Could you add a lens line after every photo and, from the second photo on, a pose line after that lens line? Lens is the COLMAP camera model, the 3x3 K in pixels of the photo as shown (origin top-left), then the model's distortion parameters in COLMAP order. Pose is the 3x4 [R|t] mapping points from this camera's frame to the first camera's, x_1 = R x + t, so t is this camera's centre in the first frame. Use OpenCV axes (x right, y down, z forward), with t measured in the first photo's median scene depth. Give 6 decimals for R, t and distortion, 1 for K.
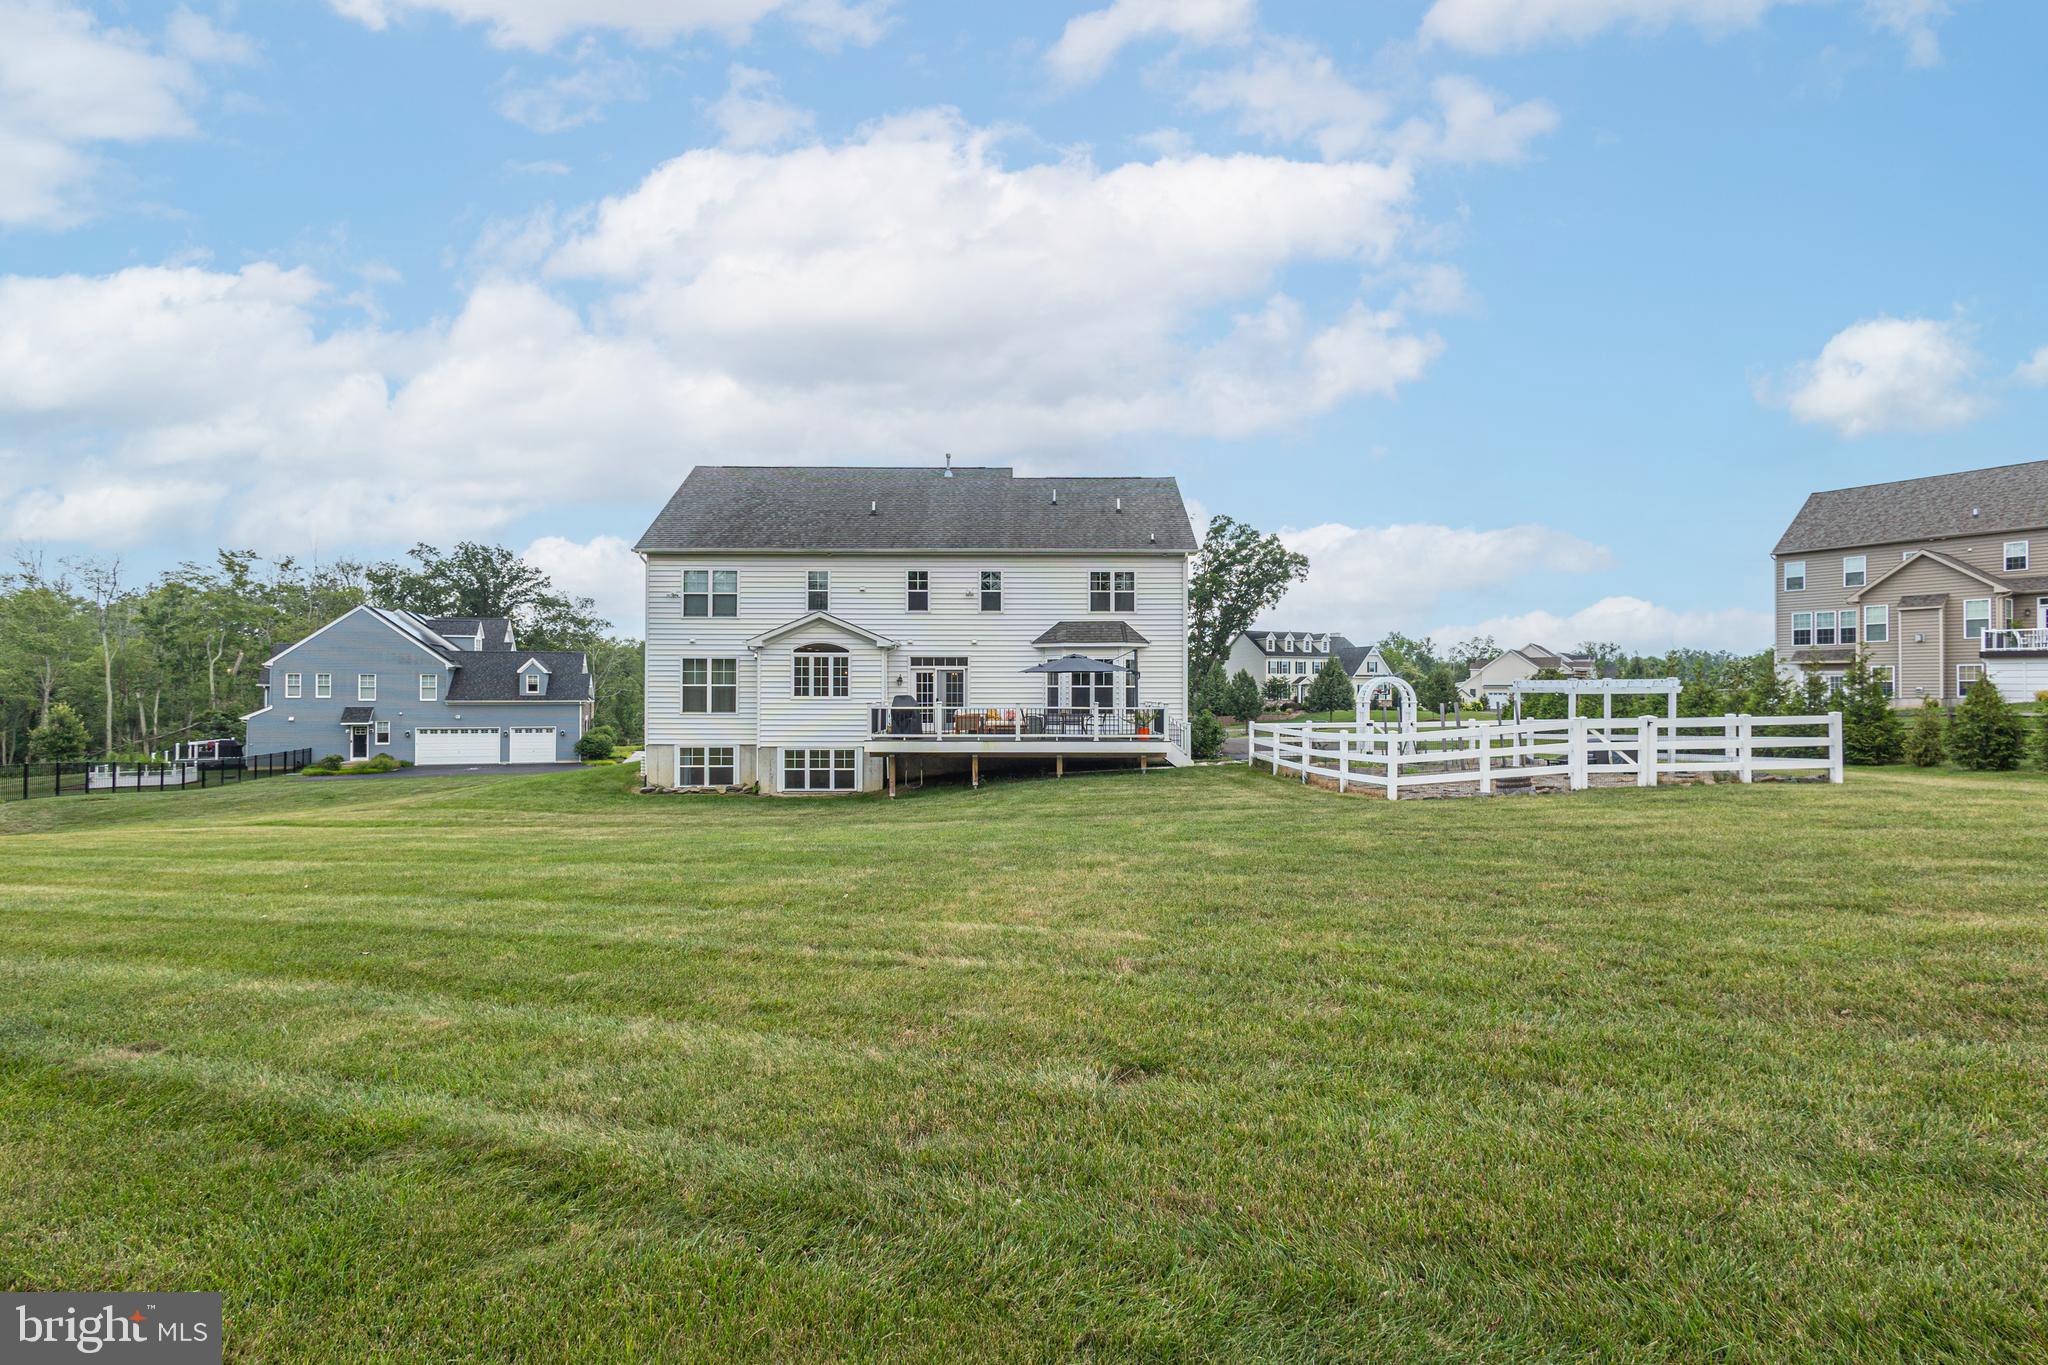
lens RADIAL K [[924.7, 0, 1024.0], [0, 924.7, 682.5], [0, 0, 1]] dist [-0.001521, -0.000314]
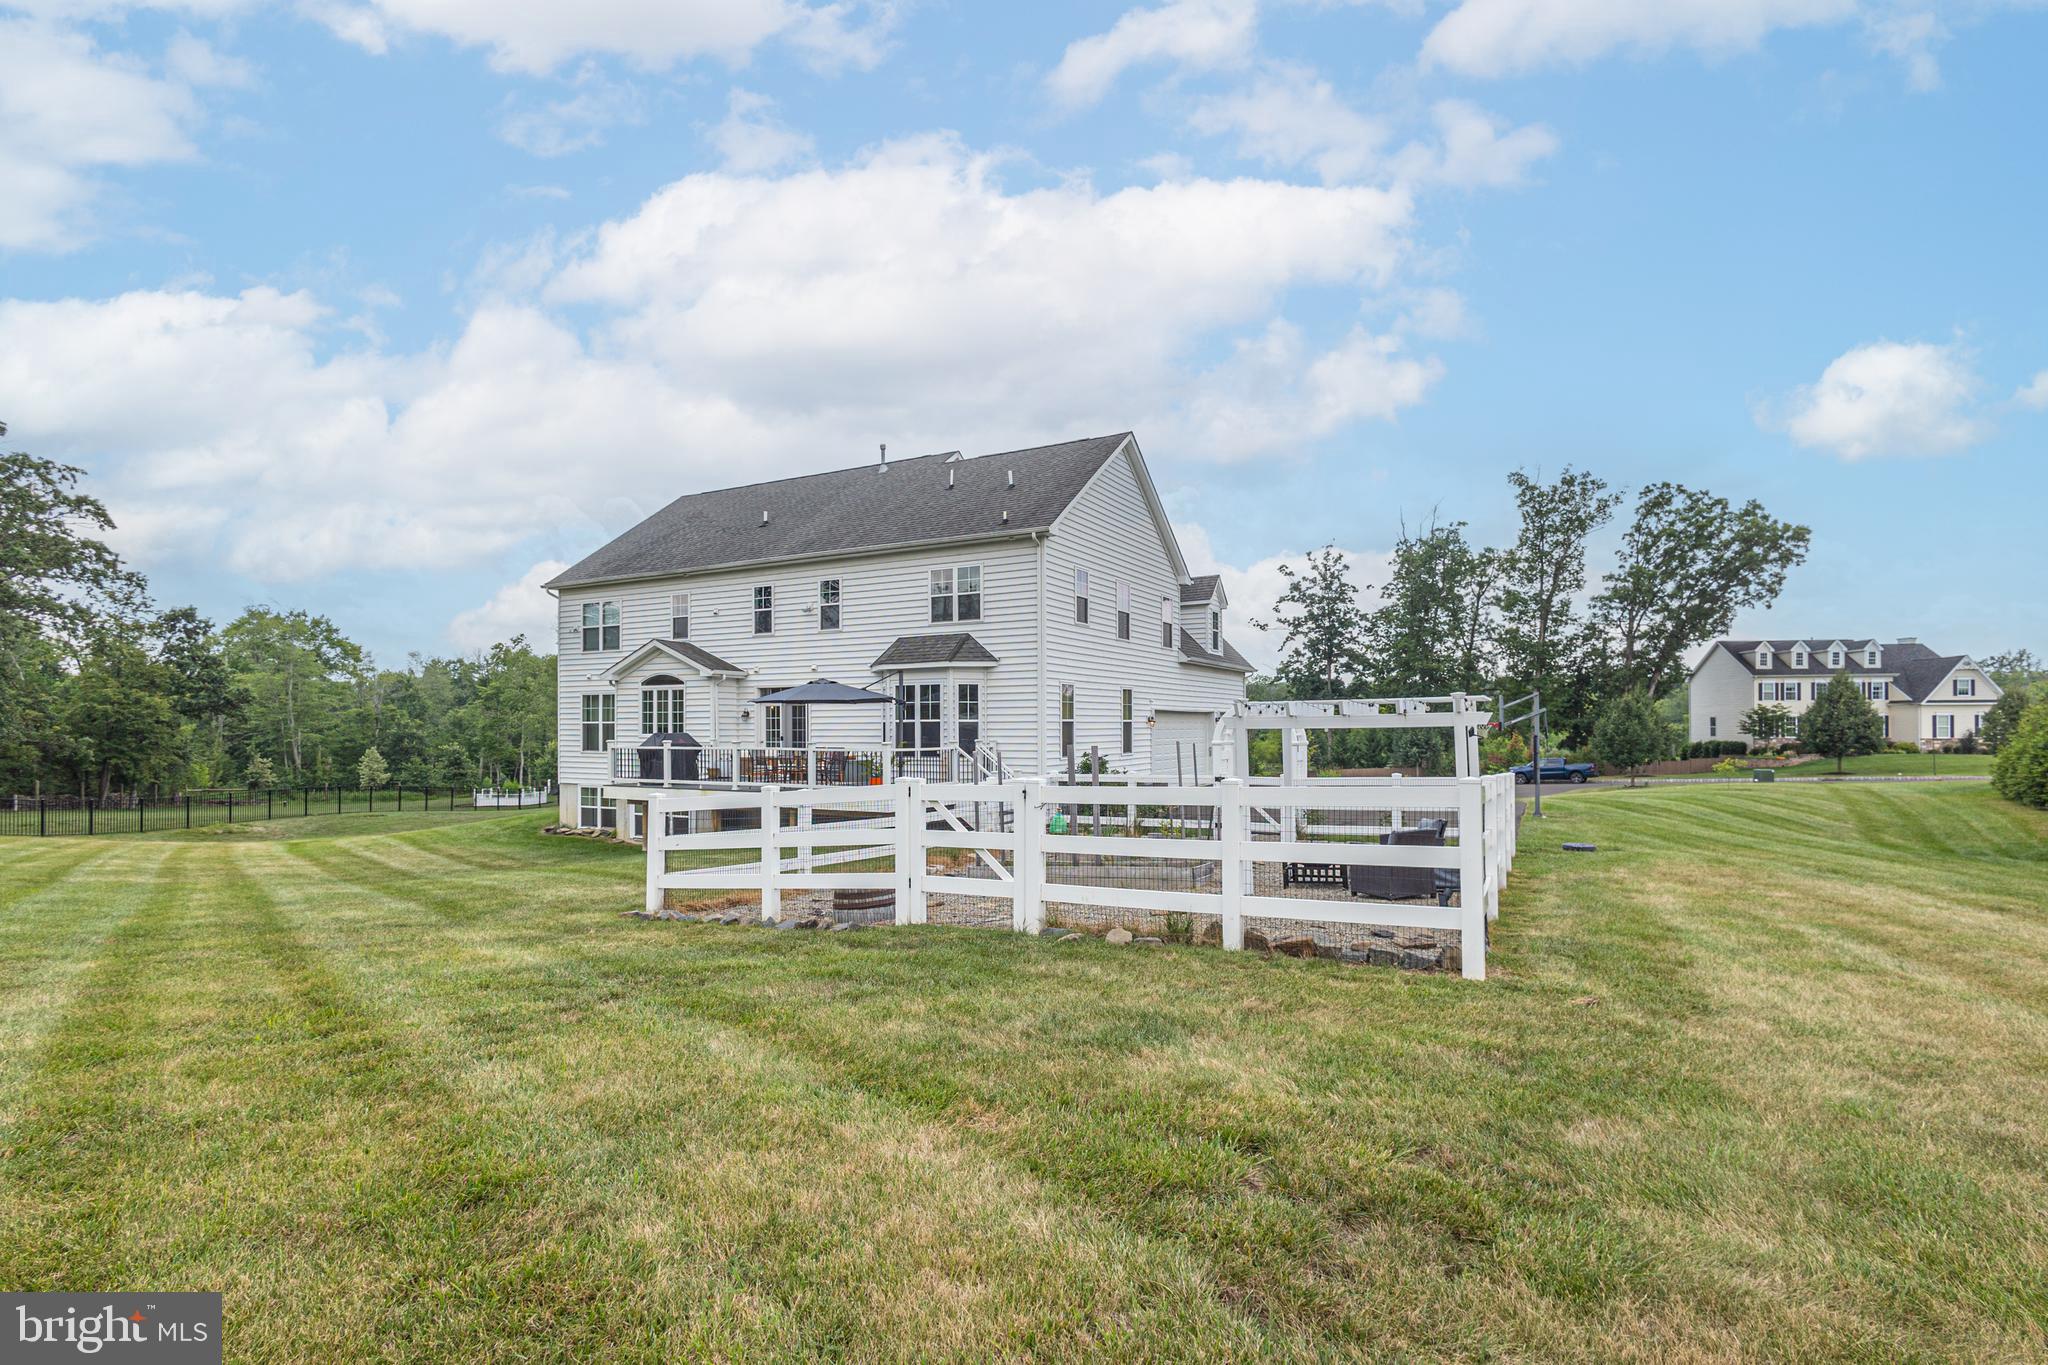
lens RADIAL K [[970.3, 0, 1023.8], [0, 970.3, 711.7], [0, 0, 1]] dist [0.002056, 0.000045]
pose [[0.870922, -0.011387, -0.491289, 0.531027], [0.007721, 0.999925, -0.009487, 0.004863], [0.491361, 0.004469, 0.870945, 0.340852]]
